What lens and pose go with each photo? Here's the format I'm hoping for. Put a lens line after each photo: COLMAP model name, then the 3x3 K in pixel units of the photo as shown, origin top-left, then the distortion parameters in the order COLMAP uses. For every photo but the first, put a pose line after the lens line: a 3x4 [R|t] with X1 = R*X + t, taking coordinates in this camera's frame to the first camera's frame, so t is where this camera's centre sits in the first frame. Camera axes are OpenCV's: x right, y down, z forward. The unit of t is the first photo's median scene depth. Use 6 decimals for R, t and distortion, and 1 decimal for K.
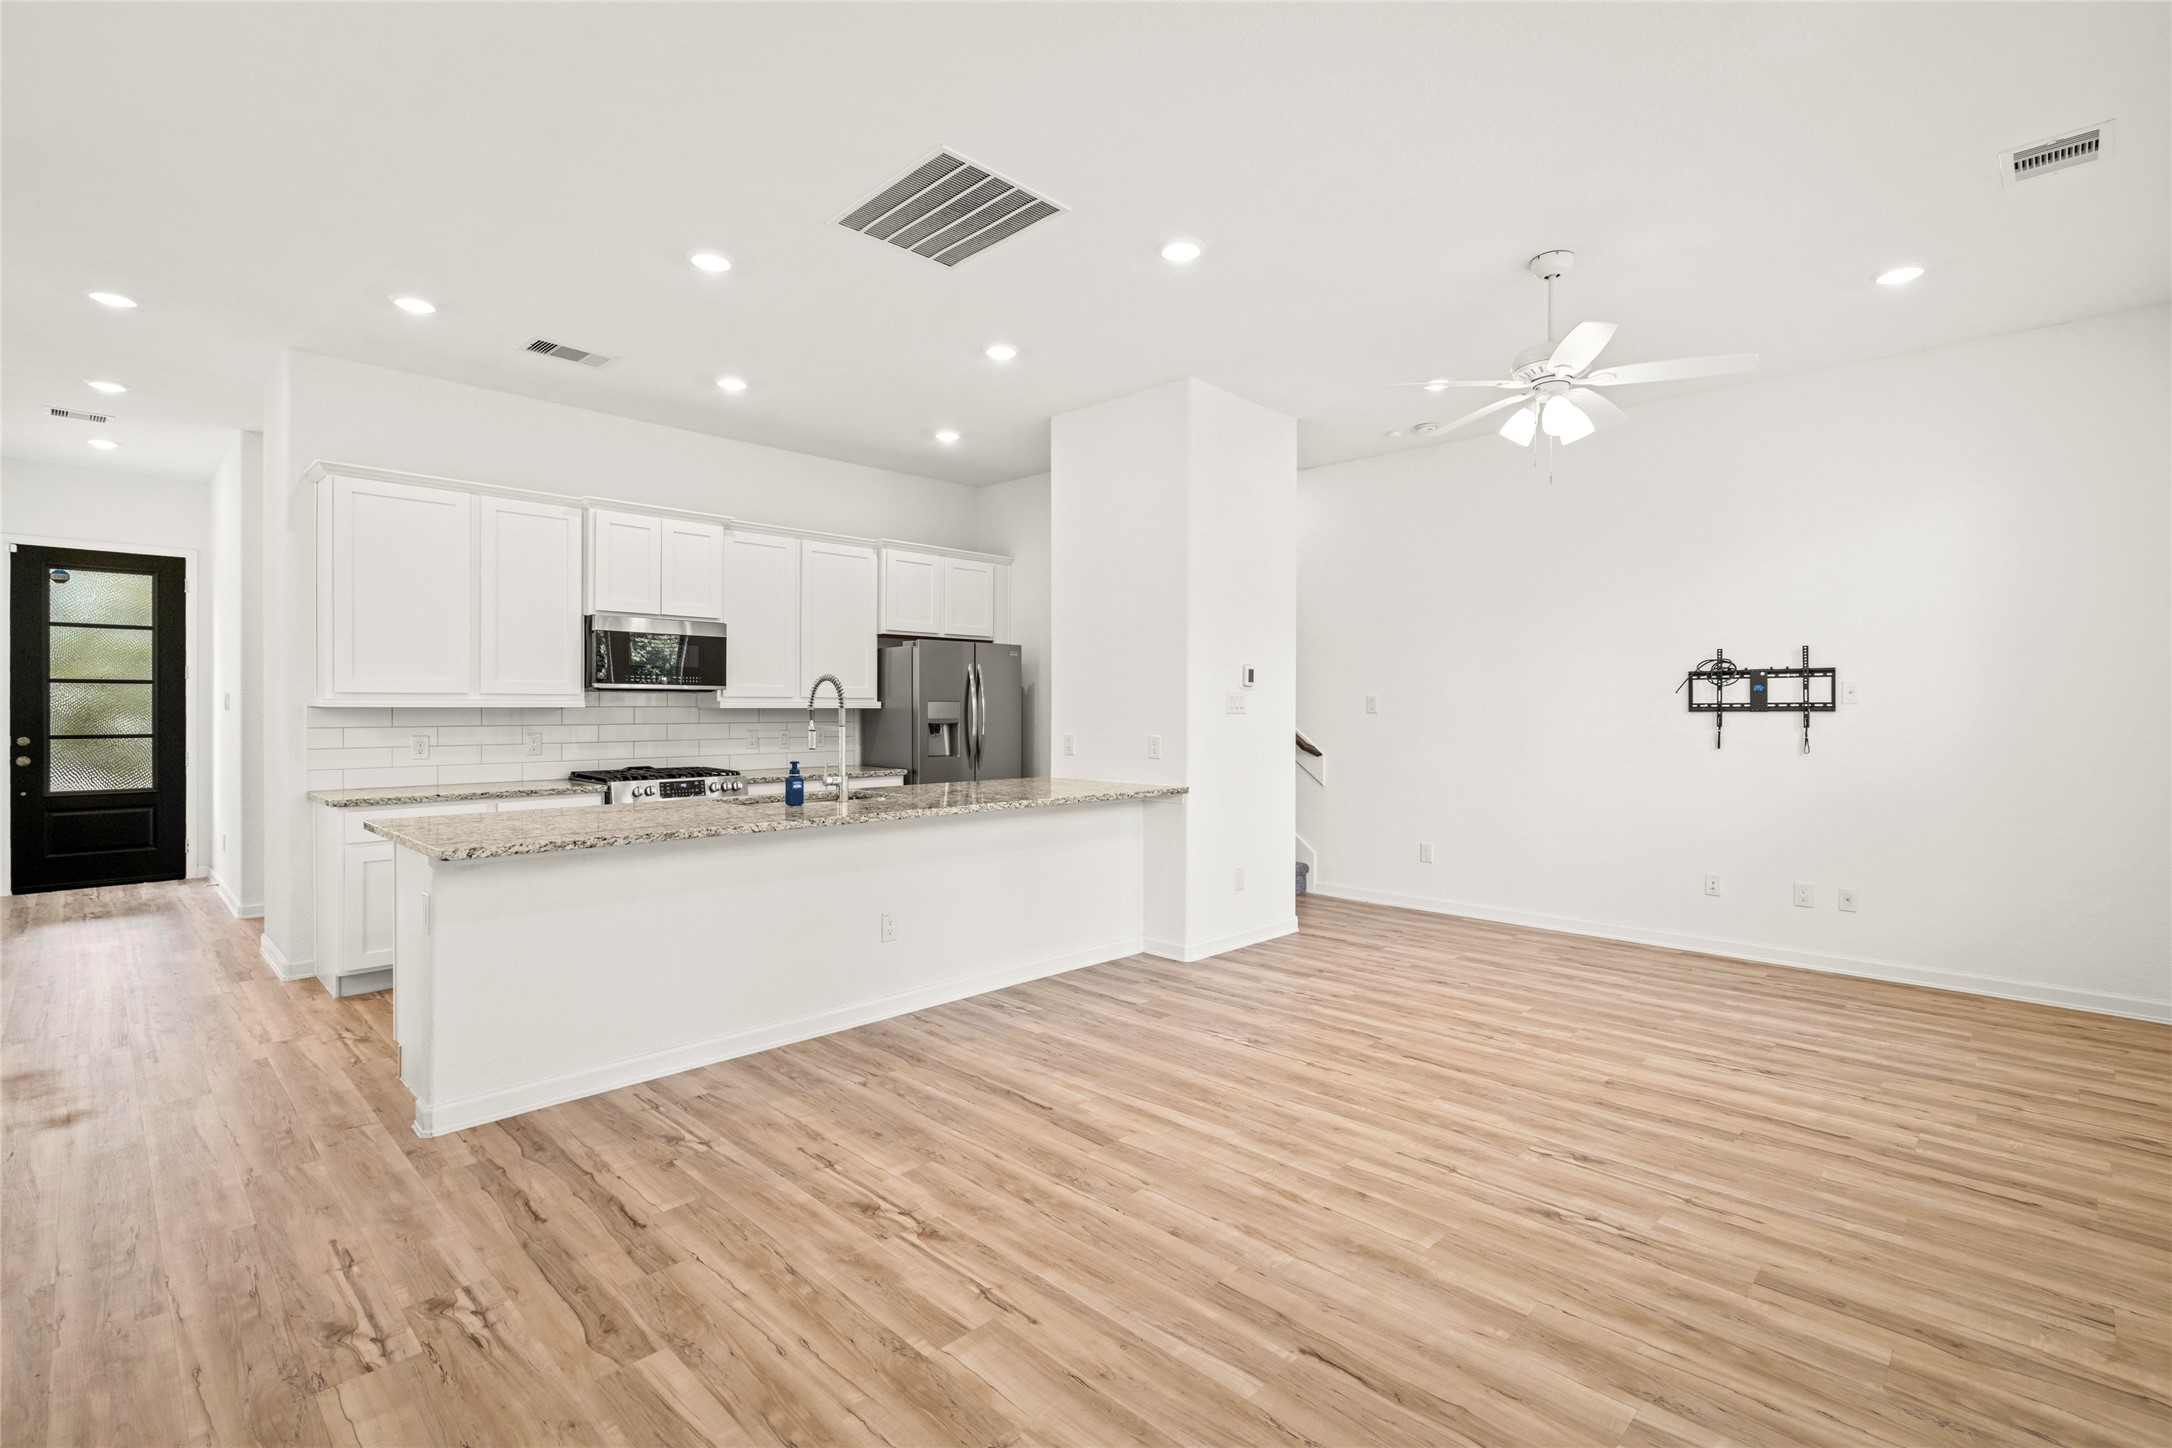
lens RADIAL K [[993.0, 0, 1095.0], [0, 993.0, 710.3], [0, 0, 1]] dist [-0.005908, 0.002670]
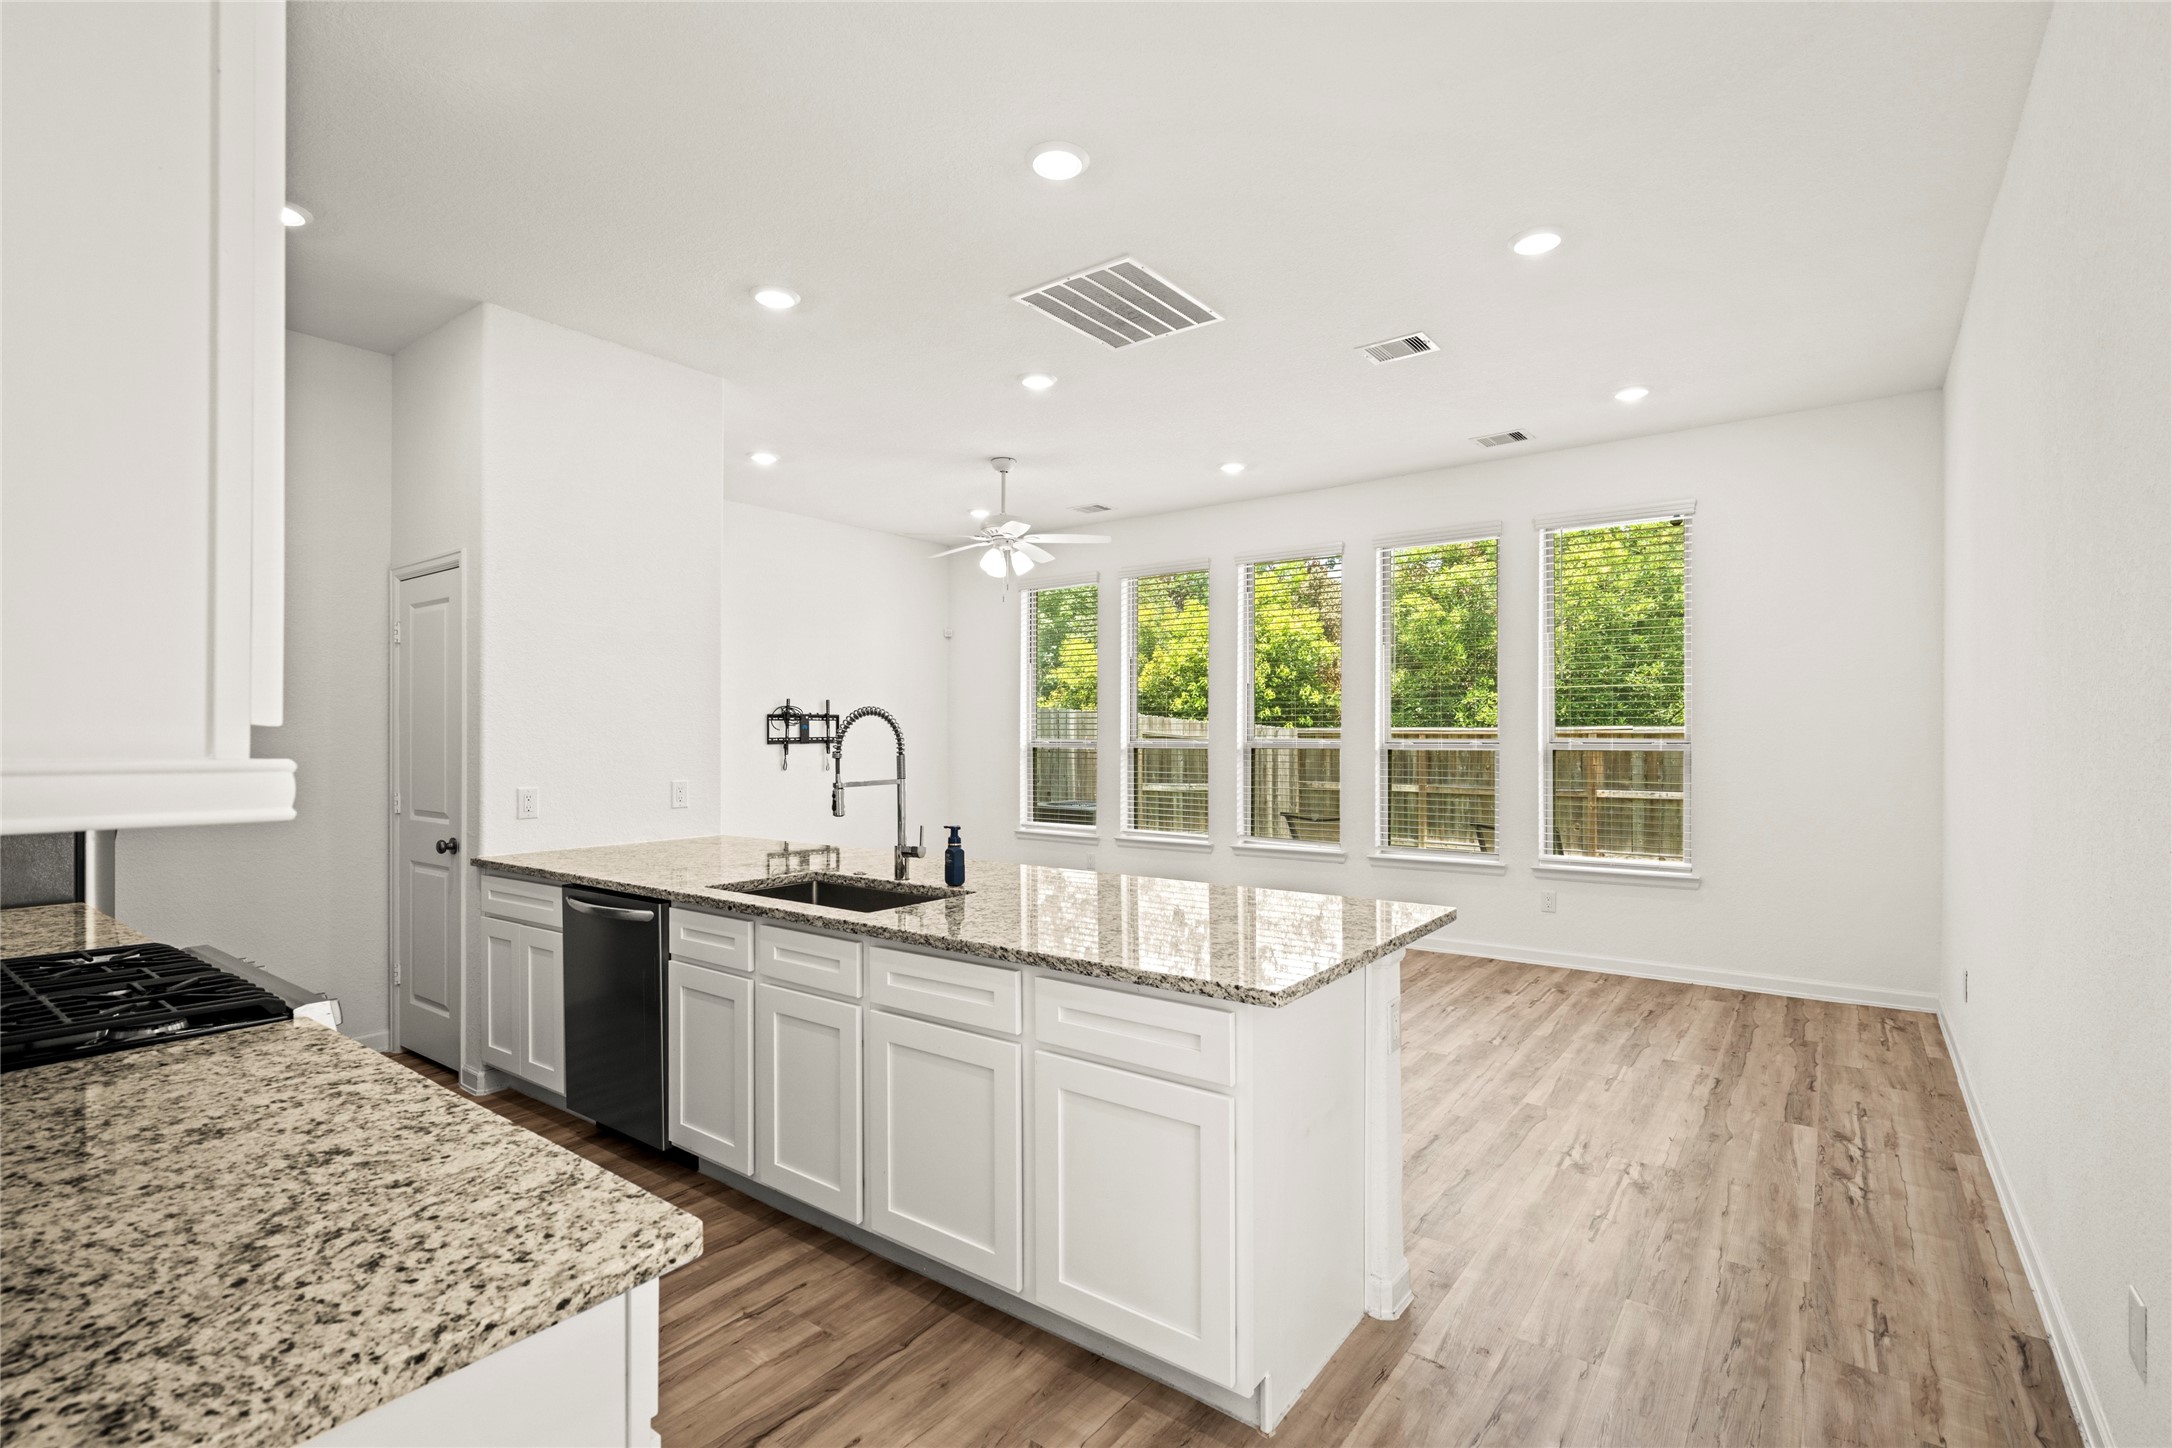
lens RADIAL K [[993.0, 0, 1080.0], [0, 993.0, 731.7], [0, 0, 1]] dist [-0.005908, 0.002670]
pose [[-0.117842, -0.000275, 0.993032, -1.094261], [0.004587, 0.999989, 0.000821, -0.020803], [-0.993022, 0.004652, -0.117840, 1.029900]]
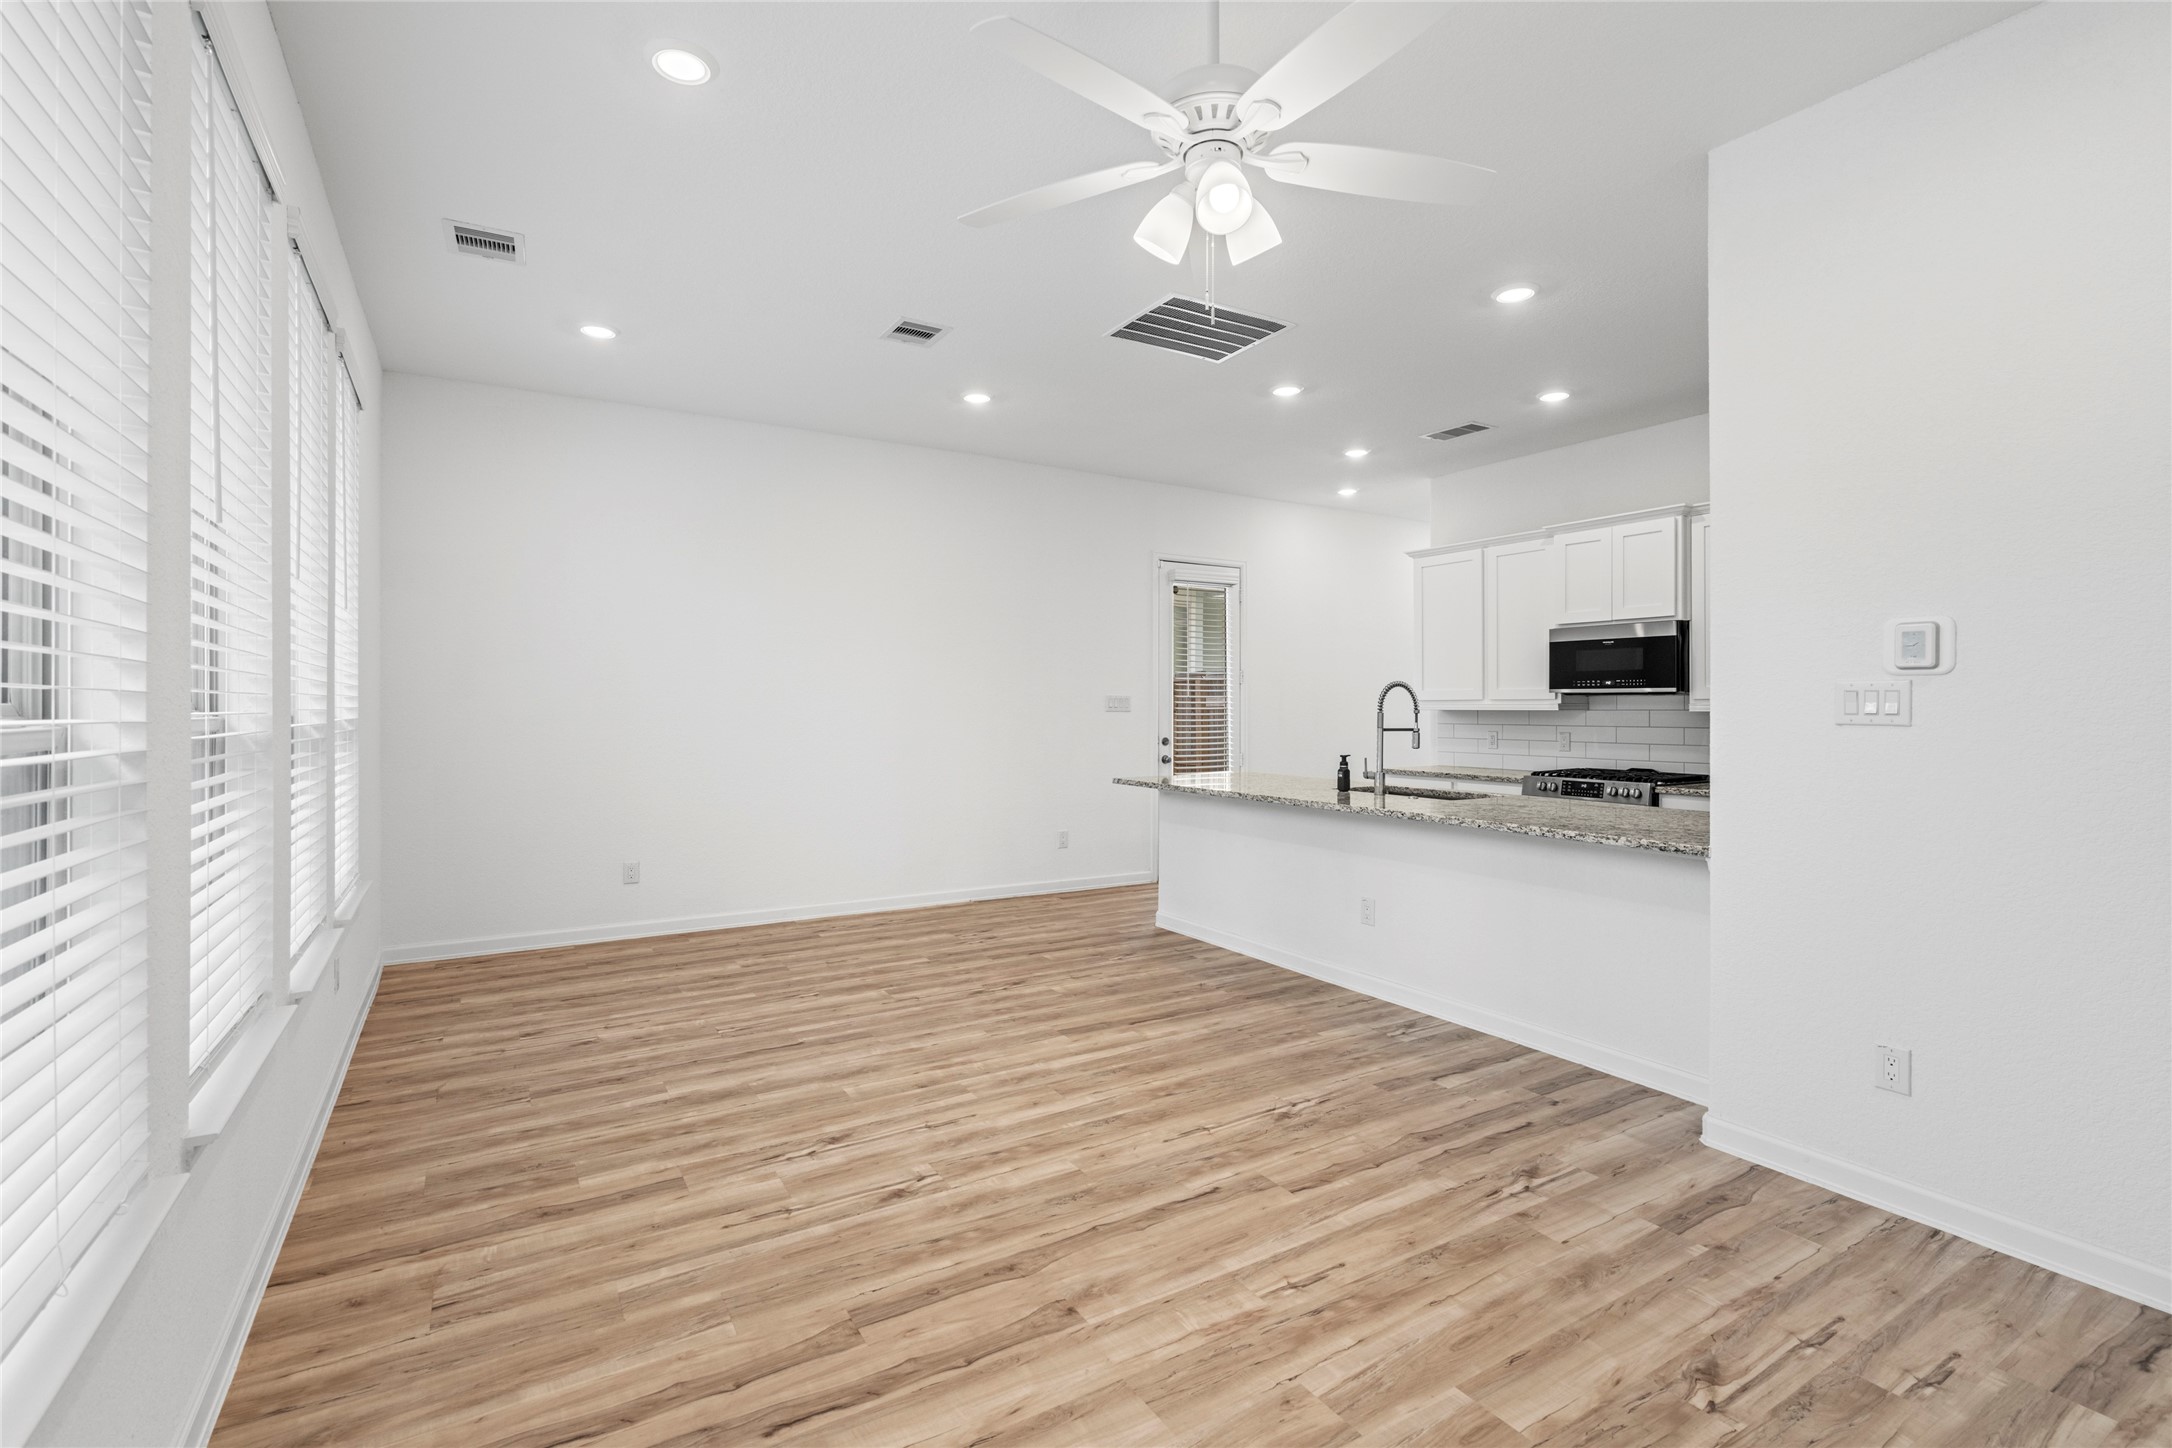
lens RADIAL K [[993.0, 0, 1057.8], [0, 993.0, 703.5], [0, 0, 1]] dist [-0.005908, 0.002670]
pose [[-0.271016, -0.005075, -0.962561, 1.008748], [-0.002875, 0.999986, -0.004463, -0.005716], [0.962571, 0.001558, -0.271027, 1.039712]]
